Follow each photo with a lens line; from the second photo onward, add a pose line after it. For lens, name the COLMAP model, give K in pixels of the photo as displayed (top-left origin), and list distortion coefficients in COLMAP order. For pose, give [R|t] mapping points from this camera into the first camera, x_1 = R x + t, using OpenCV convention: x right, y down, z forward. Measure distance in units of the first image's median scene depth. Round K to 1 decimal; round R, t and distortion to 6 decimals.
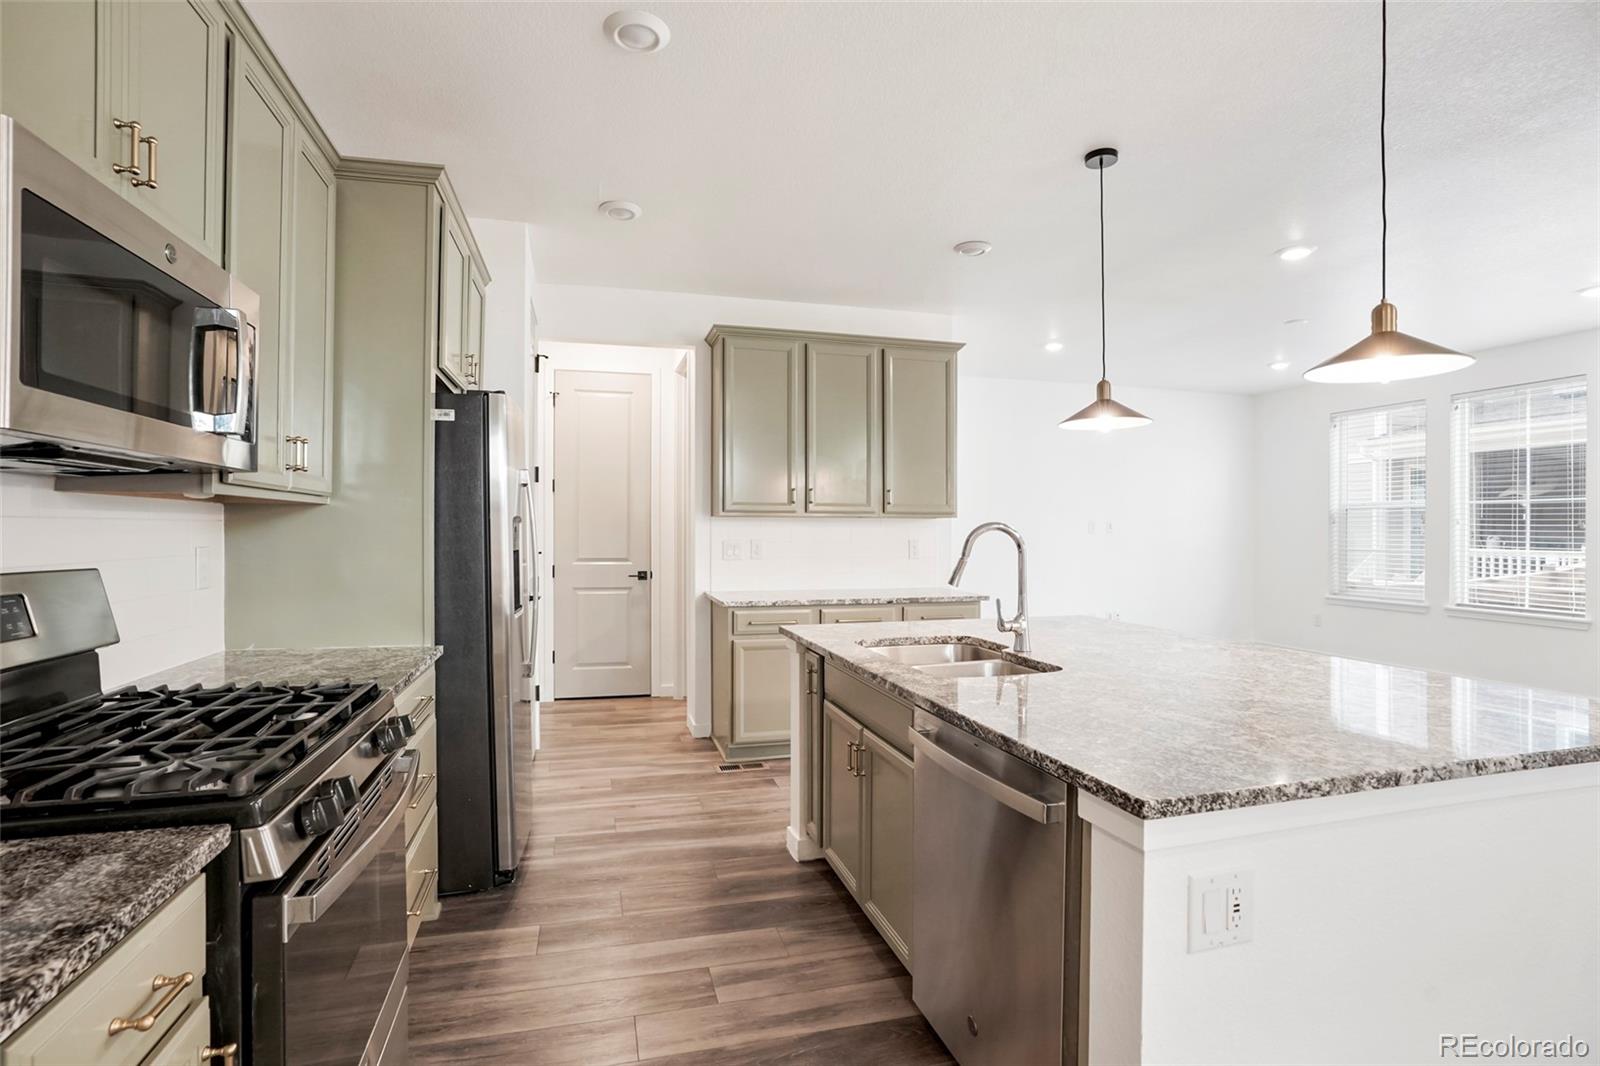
lens RADIAL K [[752.2, 0, 792.9], [0, 752.2, 522.9], [0, 0, 1]] dist [-0.018415, 0.004277]
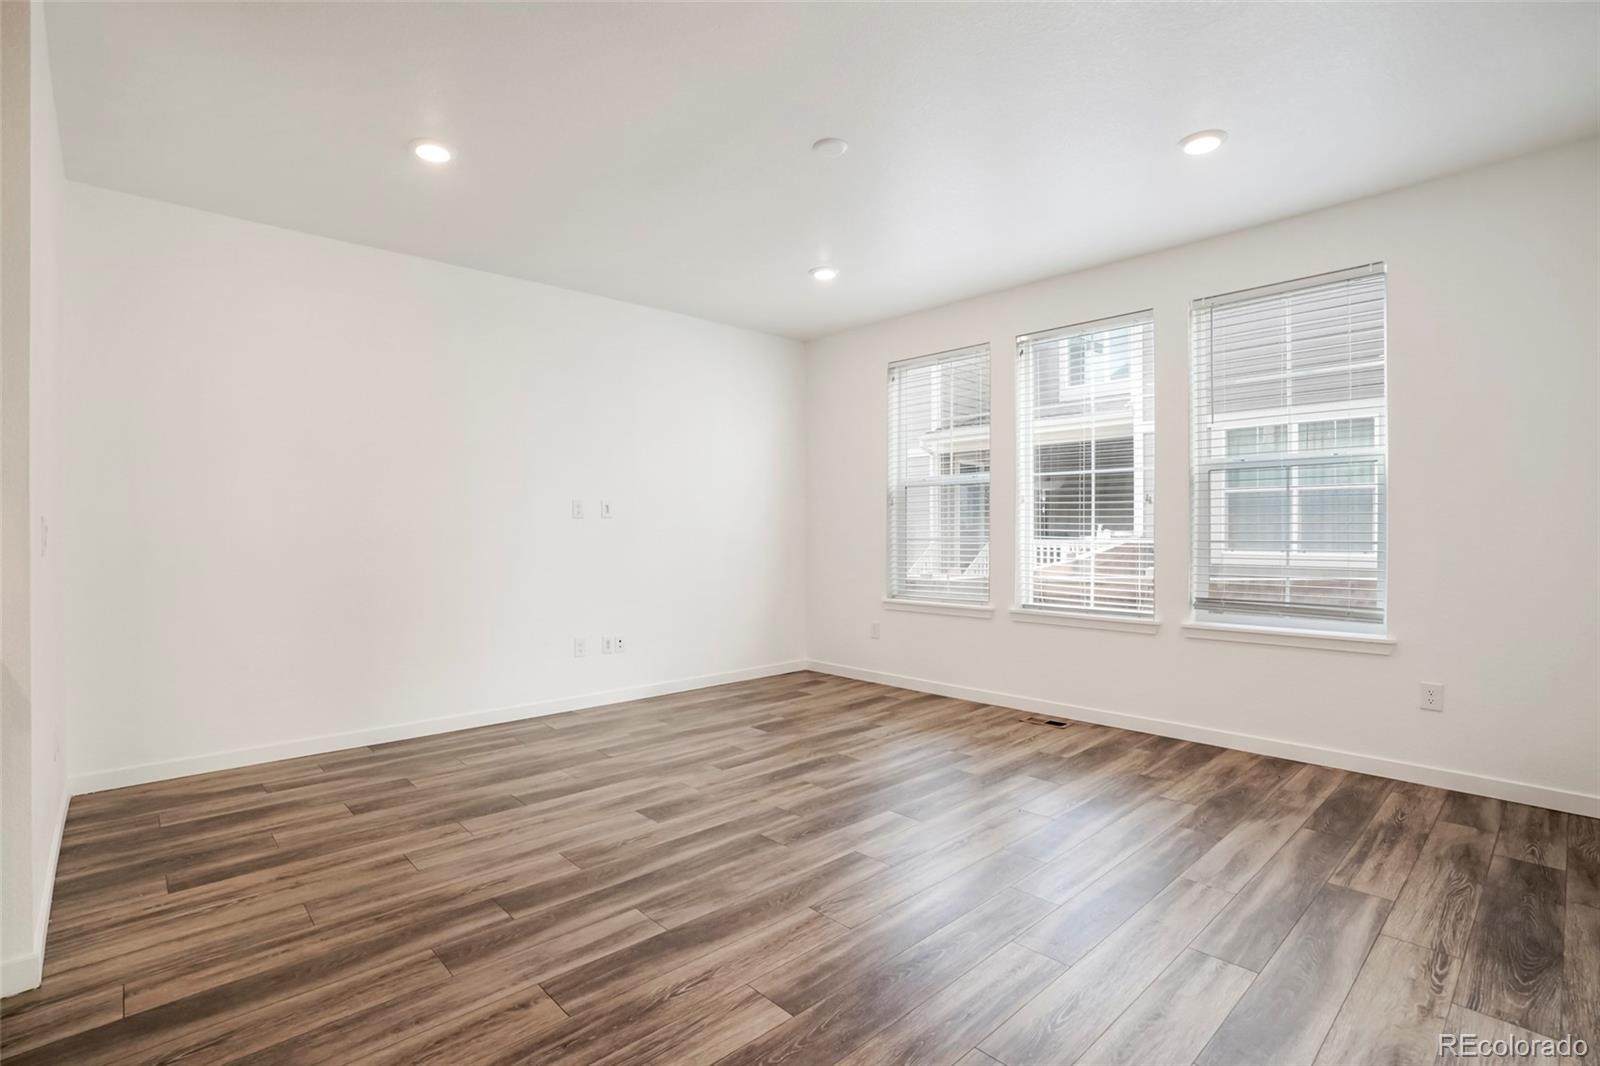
lens RADIAL K [[752.2, 0, 799.8], [0, 752.2, 531.4], [0, 0, 1]] dist [-0.018415, 0.004277]
pose [[0.881140, -0.009090, 0.472768, 0.460973], [0.003879, 0.999921, 0.011995, 0.030990], [-0.472840, -0.008736, 0.881105, 0.606231]]
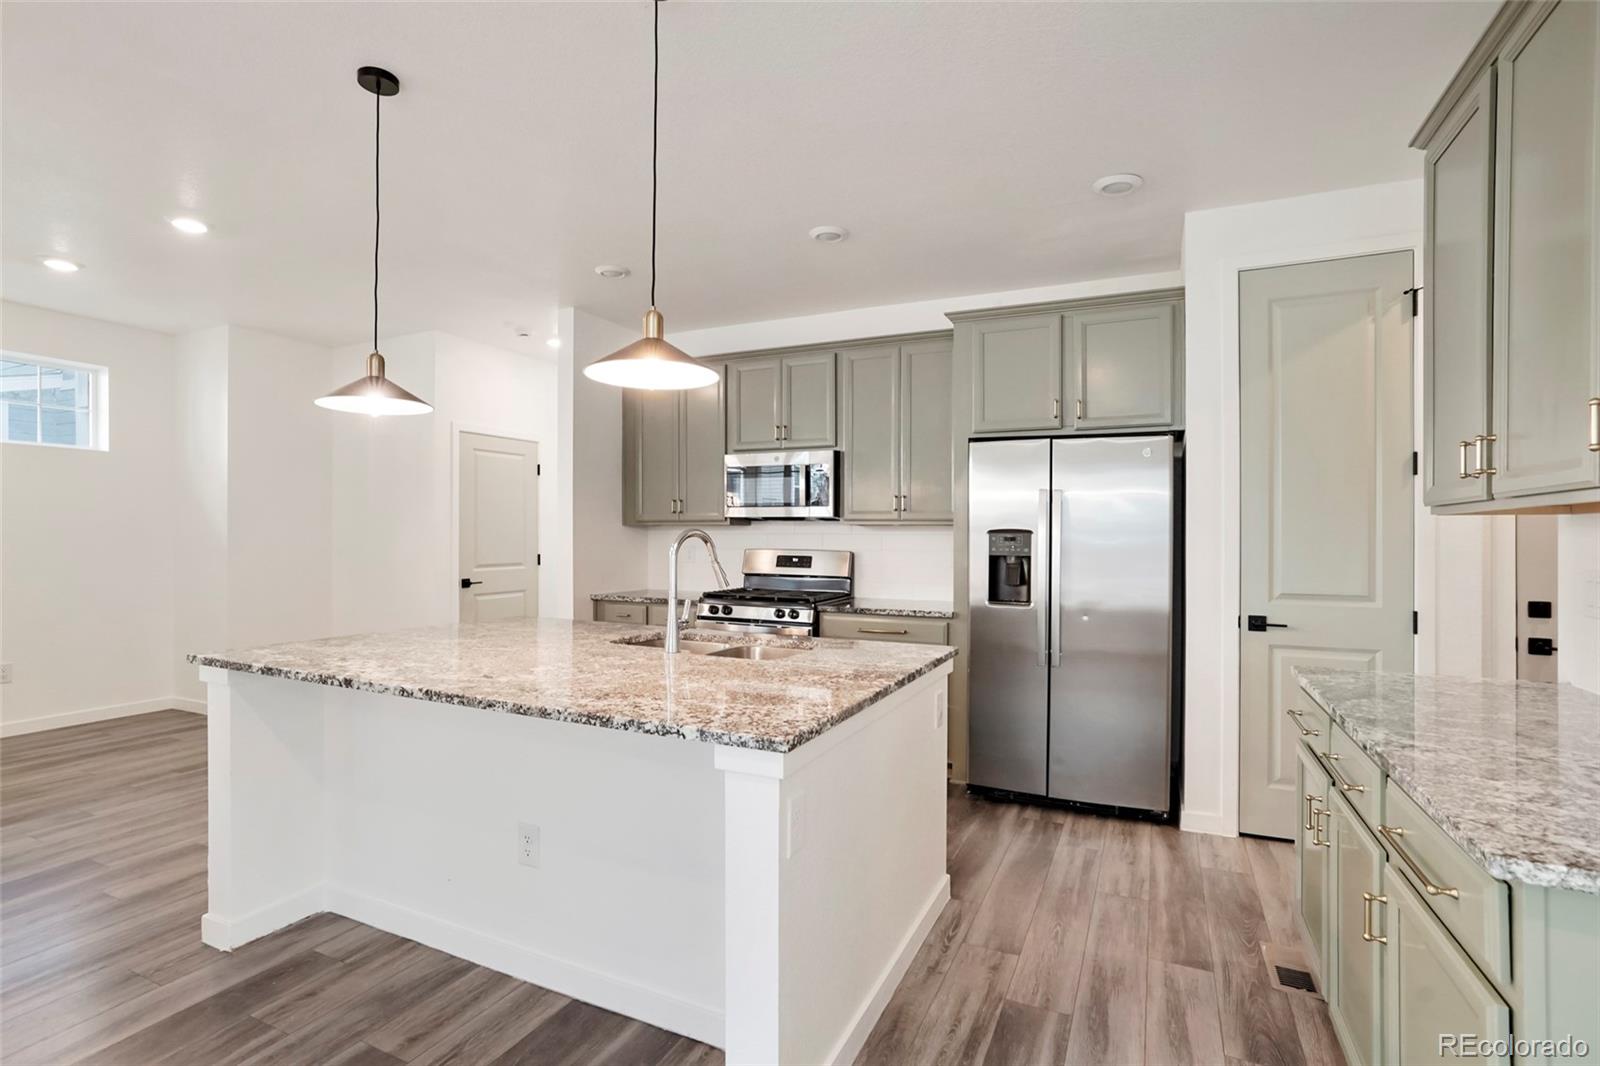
lens RADIAL K [[774.7, 0, 765.7], [0, 774.7, 534.9], [0, 0, 1]] dist [-0.007142, 0.002322]
pose [[-0.671398, -0.010693, -0.741020, 0.540414], [-0.003247, 0.999929, -0.011486, 0.011278], [0.741090, -0.005305, -0.671385, 0.960620]]
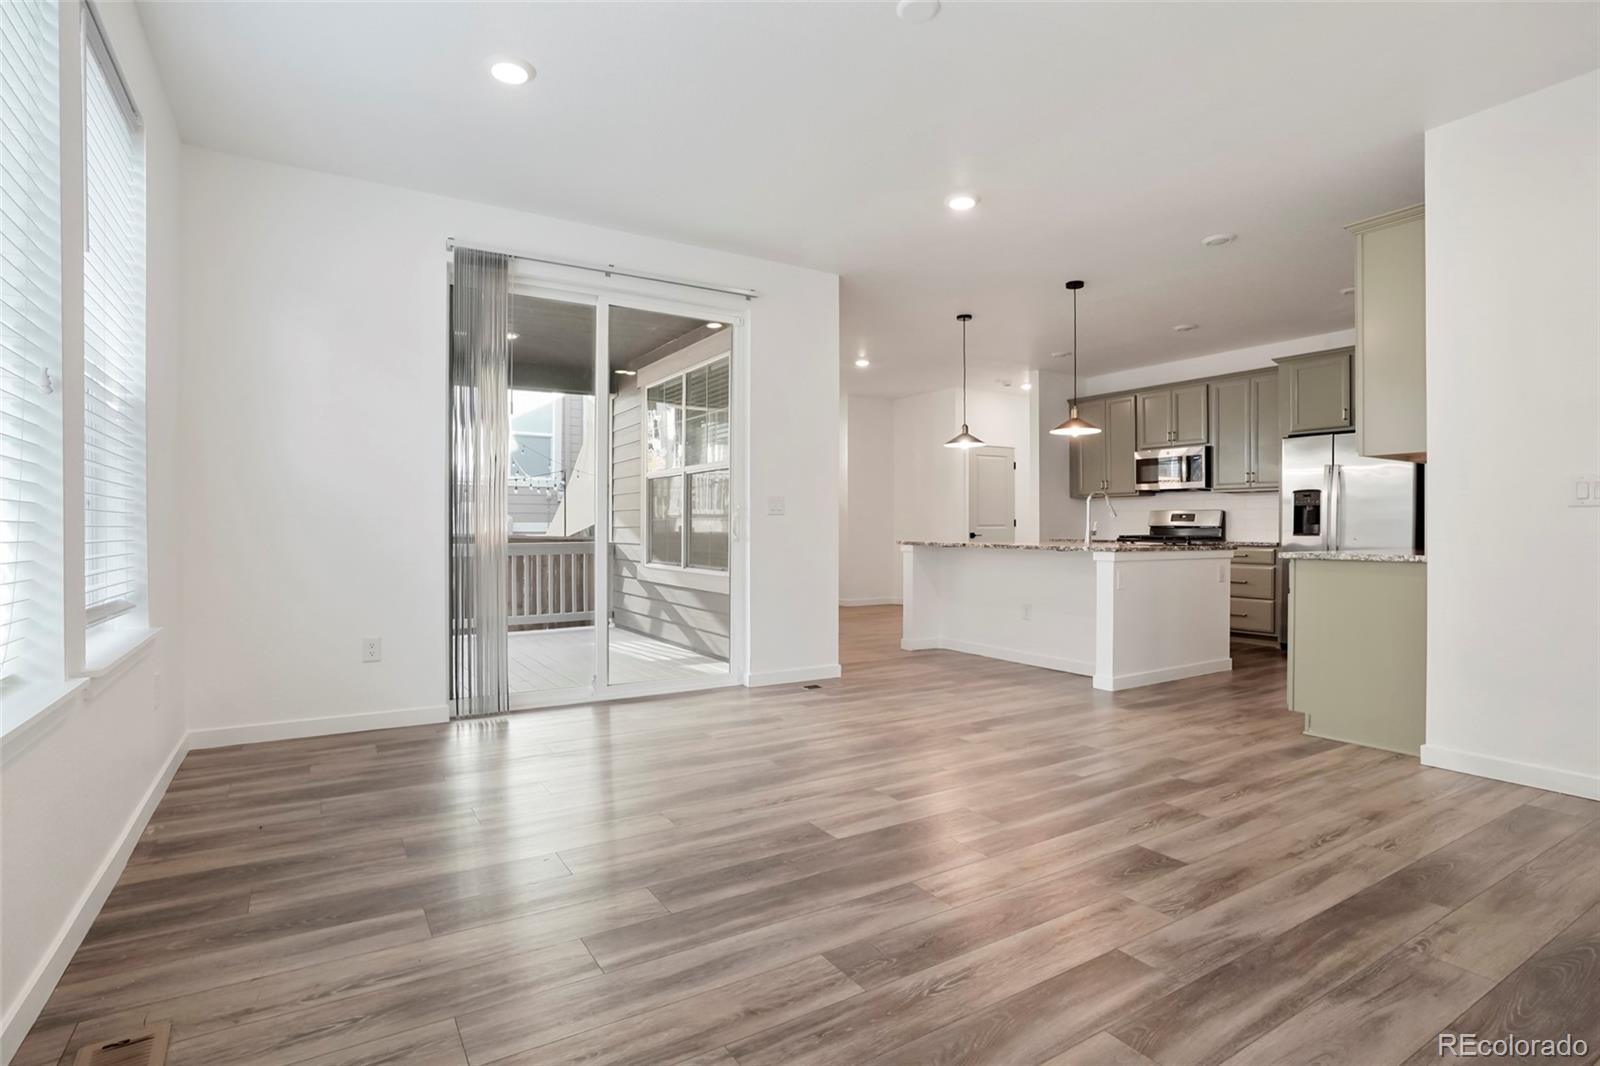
lens RADIAL K [[774.7, 0, 803.4], [0, 774.7, 528.0], [0, 0, 1]] dist [-0.007142, 0.002322]
pose [[-0.953292, -0.007460, -0.301959, 1.009720], [-0.005230, 0.999953, -0.008193, 0.076670], [0.302005, -0.006232, -0.953286, 1.620943]]
